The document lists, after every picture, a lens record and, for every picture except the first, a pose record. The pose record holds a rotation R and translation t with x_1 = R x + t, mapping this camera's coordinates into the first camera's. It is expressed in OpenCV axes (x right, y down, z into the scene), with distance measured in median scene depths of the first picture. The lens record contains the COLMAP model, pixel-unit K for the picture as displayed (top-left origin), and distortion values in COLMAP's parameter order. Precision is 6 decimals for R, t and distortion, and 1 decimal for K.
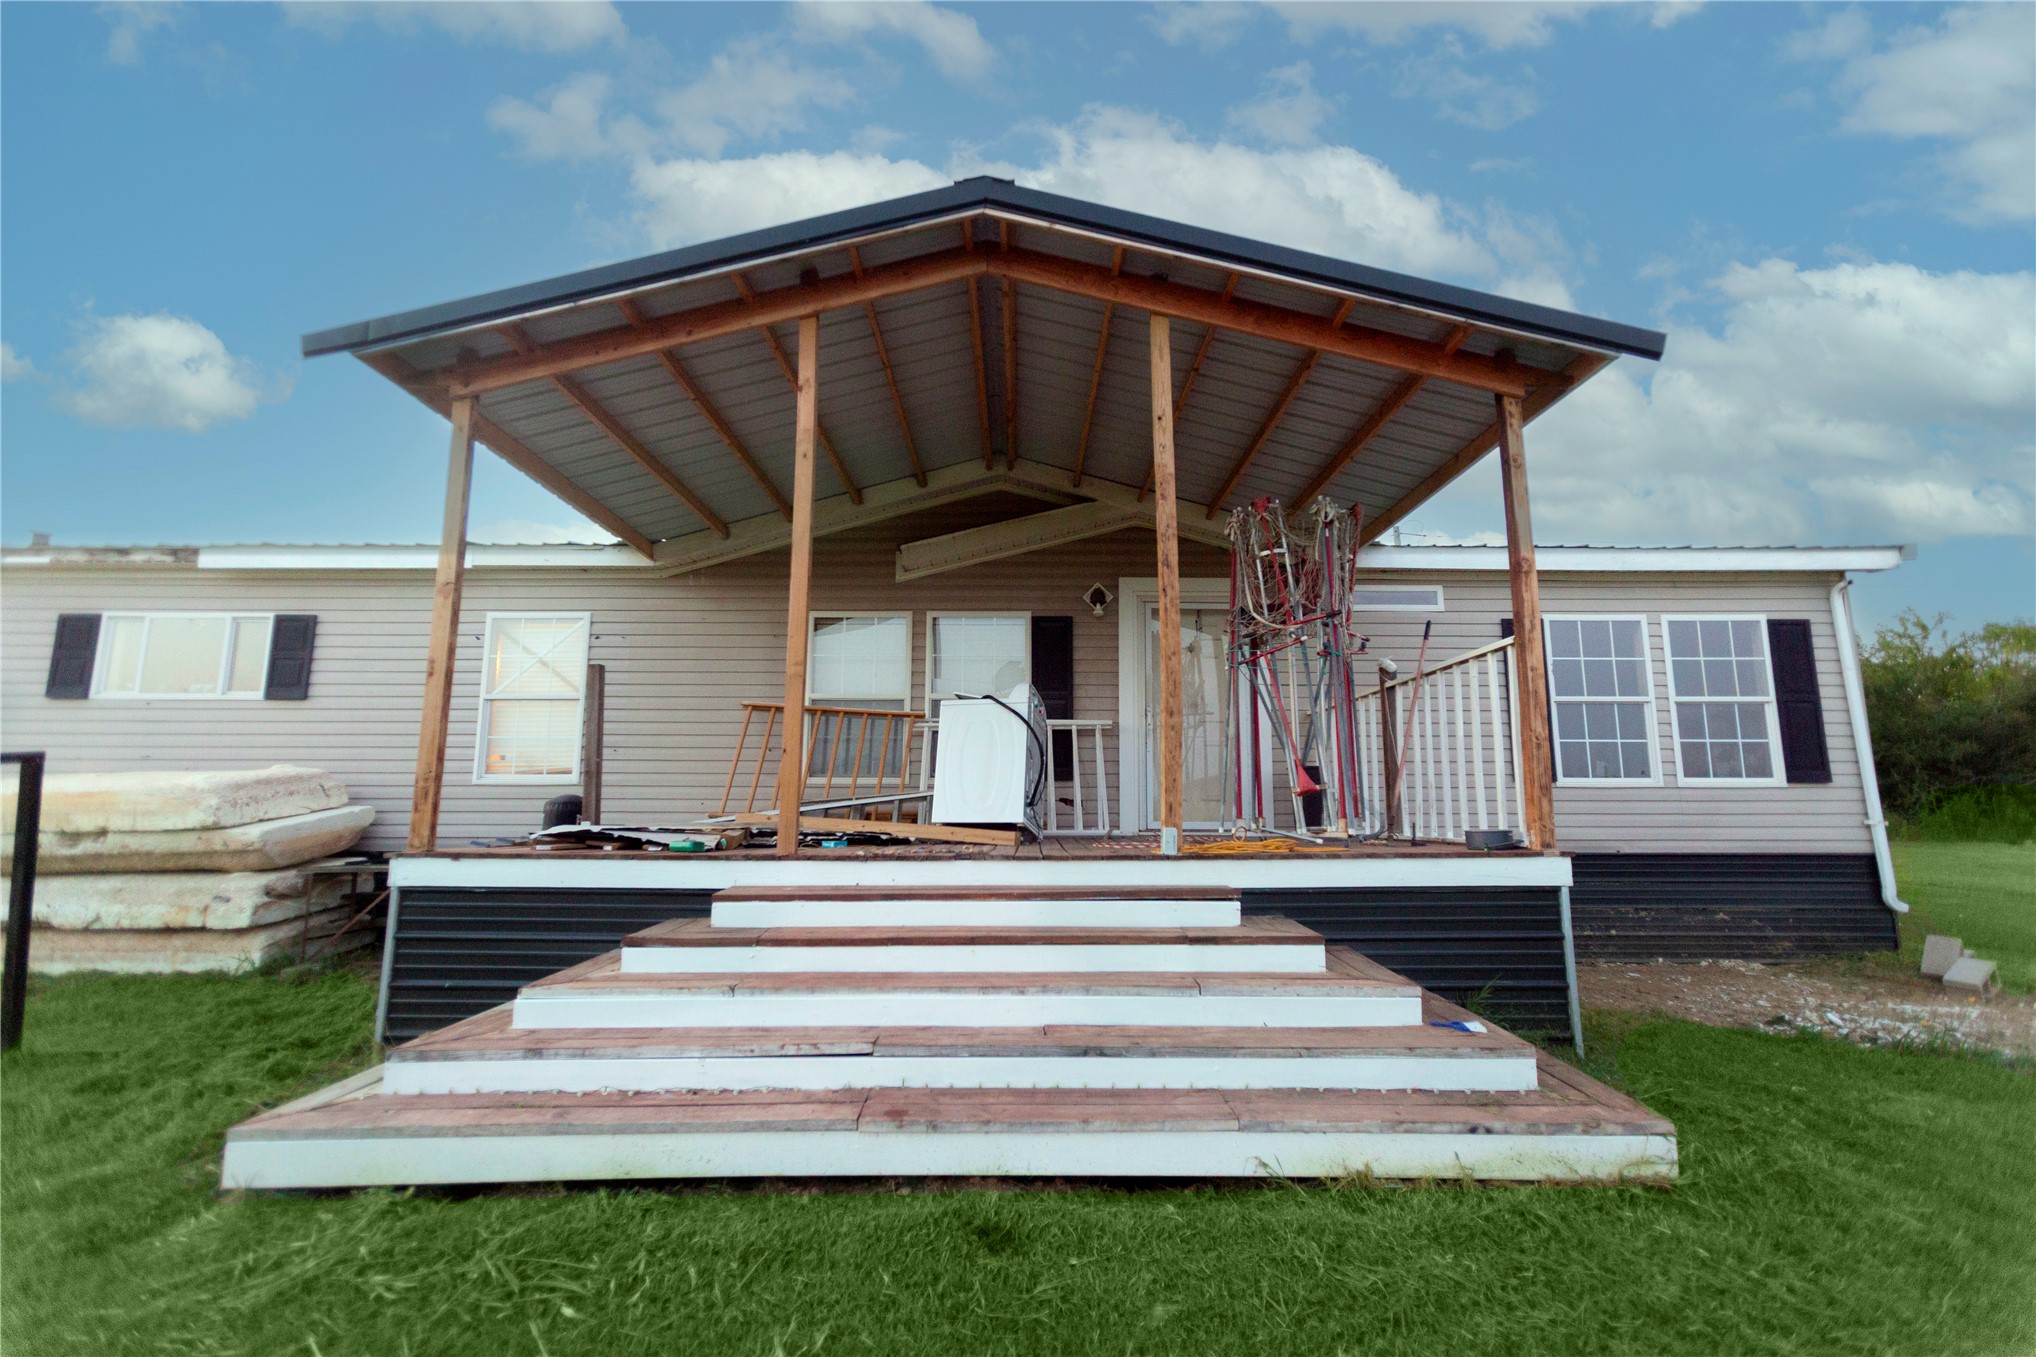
lens RADIAL K [[891.5, 0, 1018.8], [0, 891.5, 670.2], [0, 0, 1]] dist [-0.000367, 0.000343]
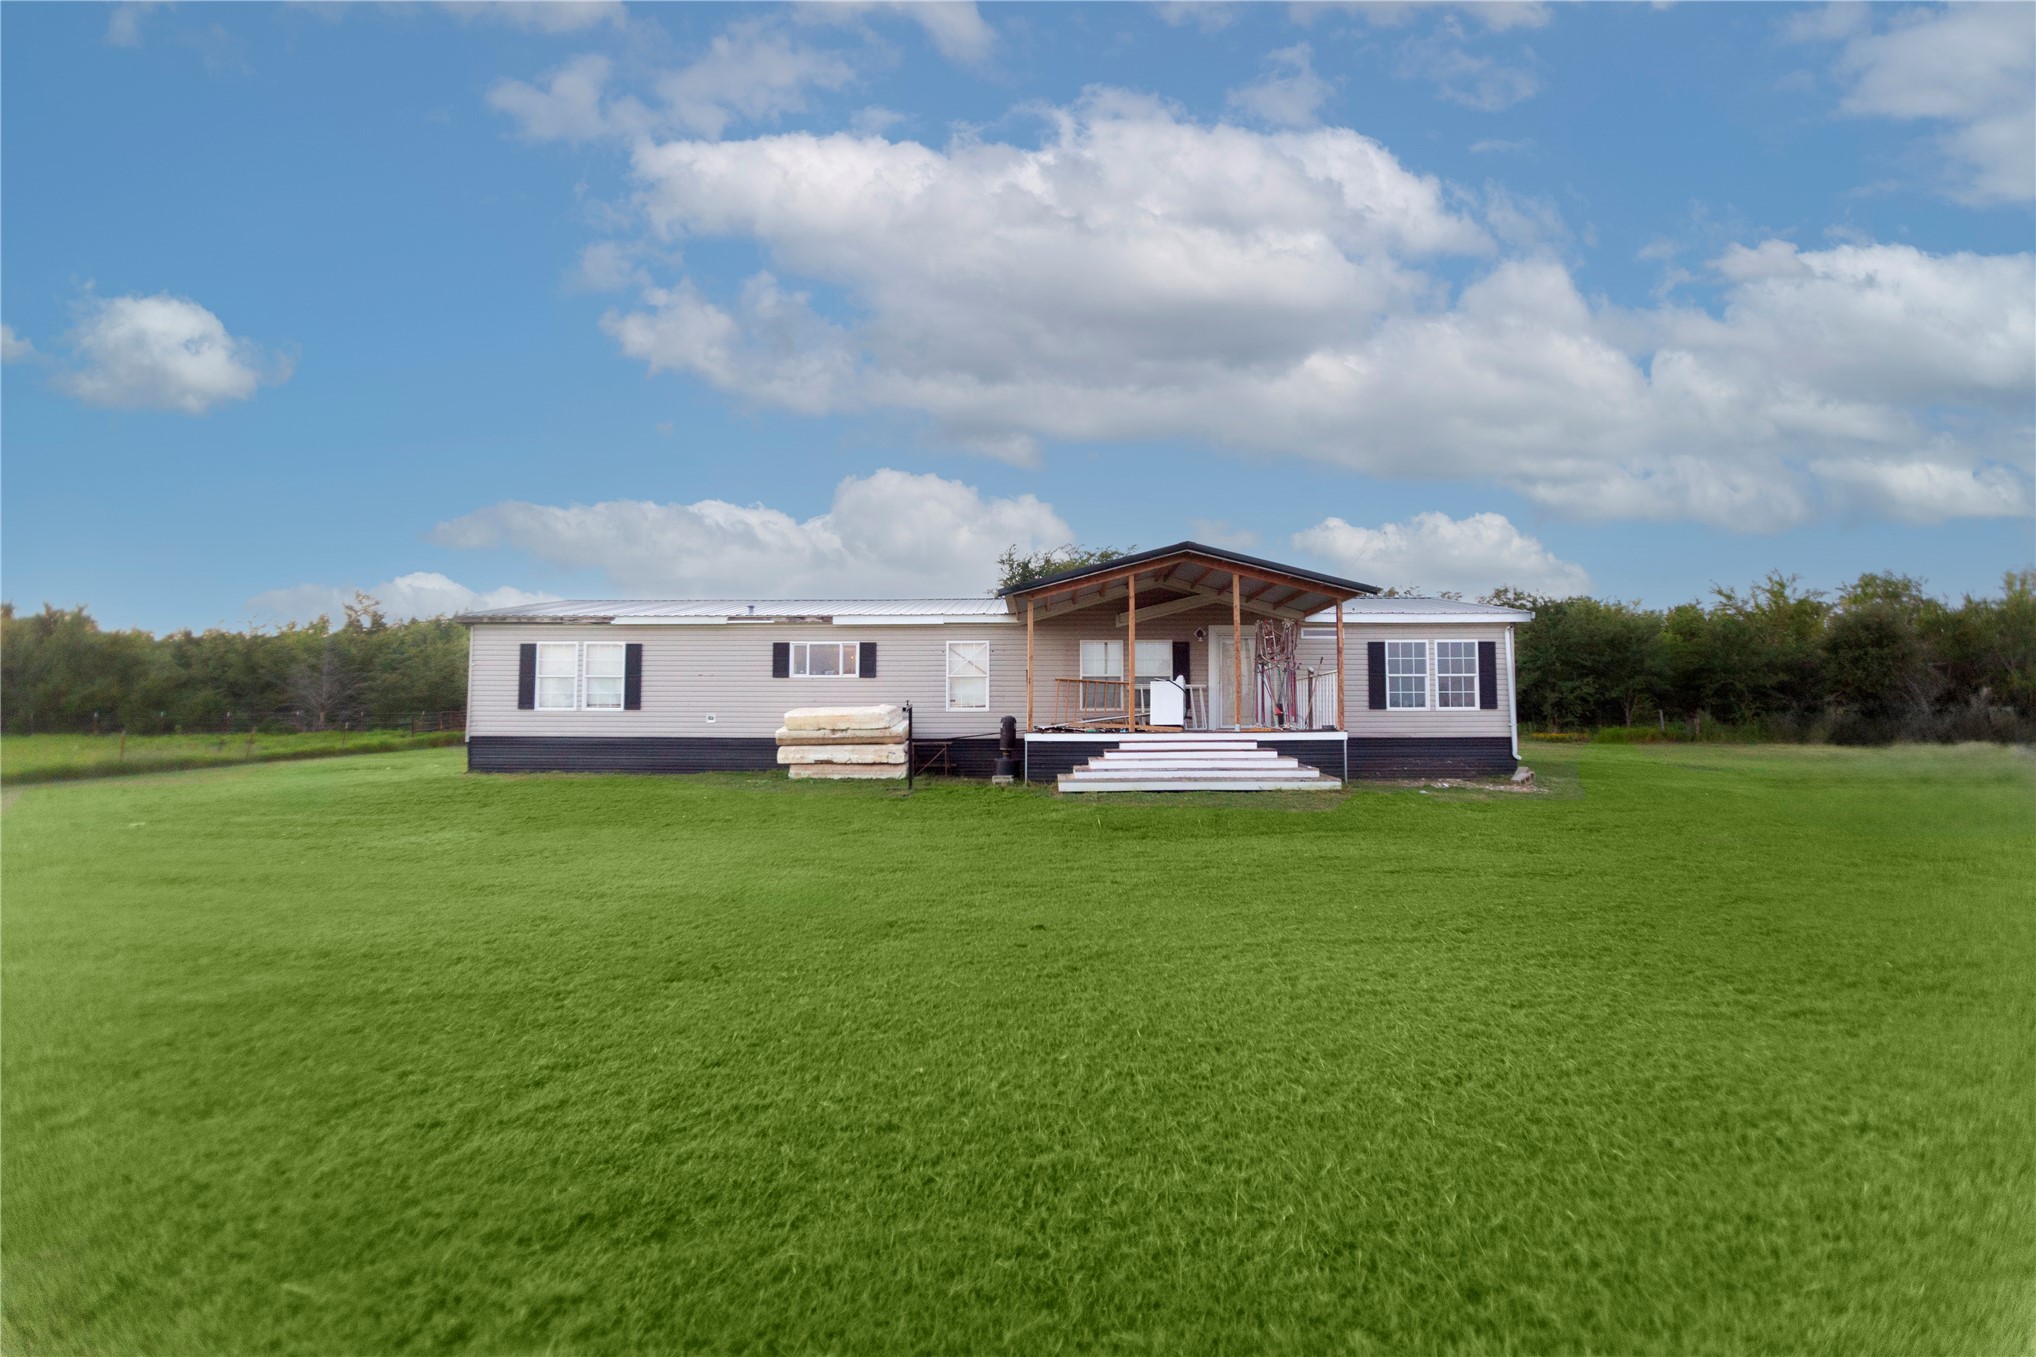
lens RADIAL K [[904.8, 0, 1016.4], [0, 904.8, 673.5], [0, 0, 1]] dist [-0.020465, 0.019385]
pose [[0.999787, -0.004105, -0.020246, -0.366008], [0.006026, 0.995385, 0.095772, -0.215860], [0.019759, -0.095873, 0.995197, -1.482645]]
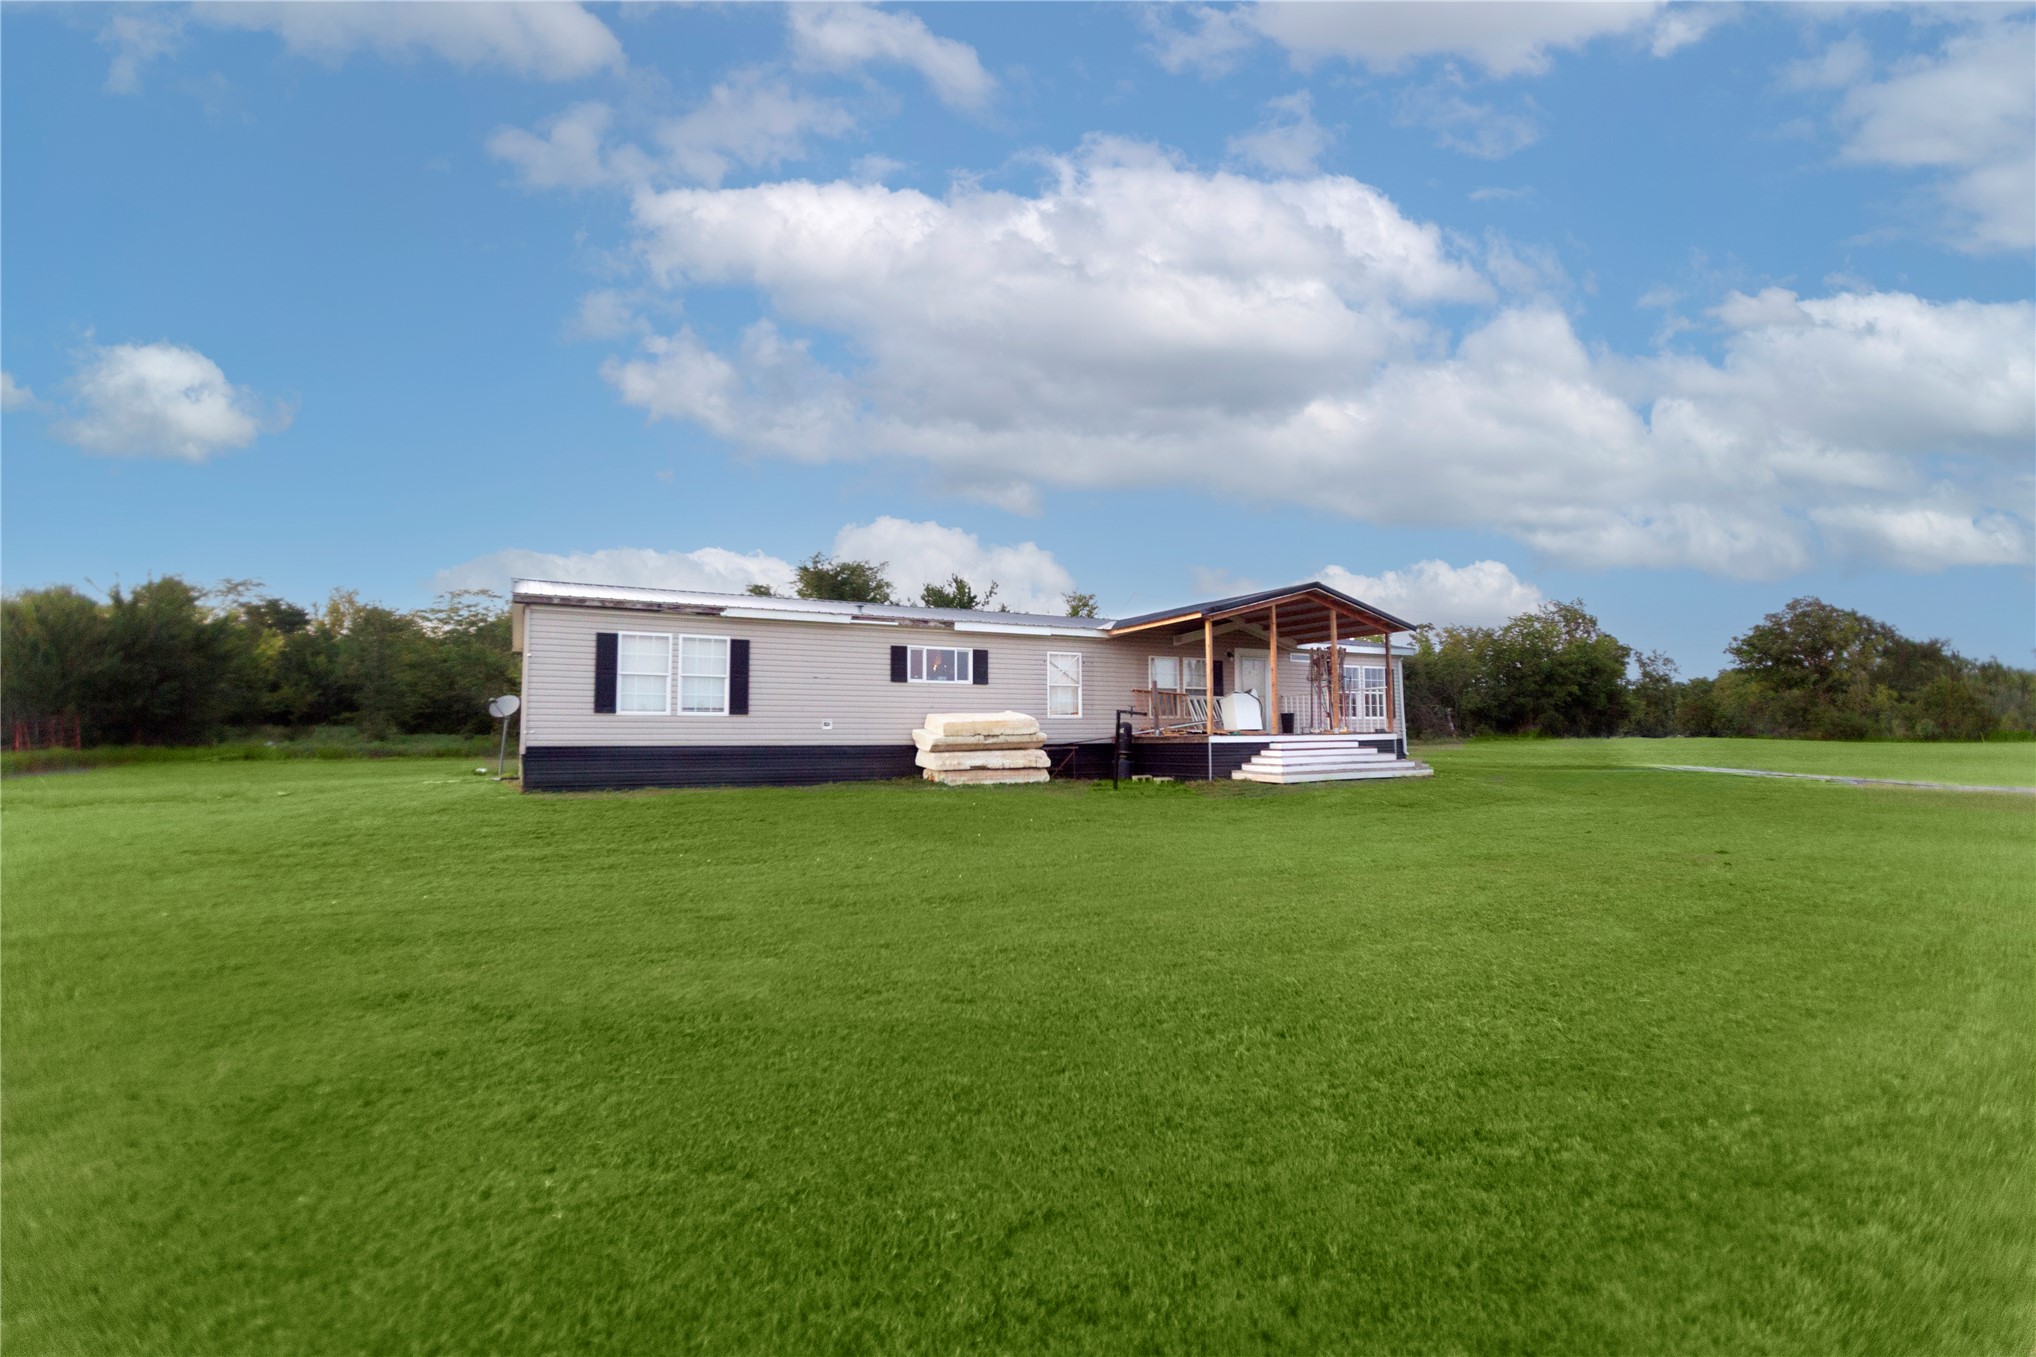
lens RADIAL K [[910.6, 0, 1012.3], [0, 910.6, 672.7], [0, 0, 1]] dist [-0.020877, 0.012168]
pose [[0.875396, 0.025678, 0.482724, -1.988037], [-0.063771, 0.995995, 0.062664, -0.164872], [-0.479182, -0.085640, 0.873528, -1.266100]]
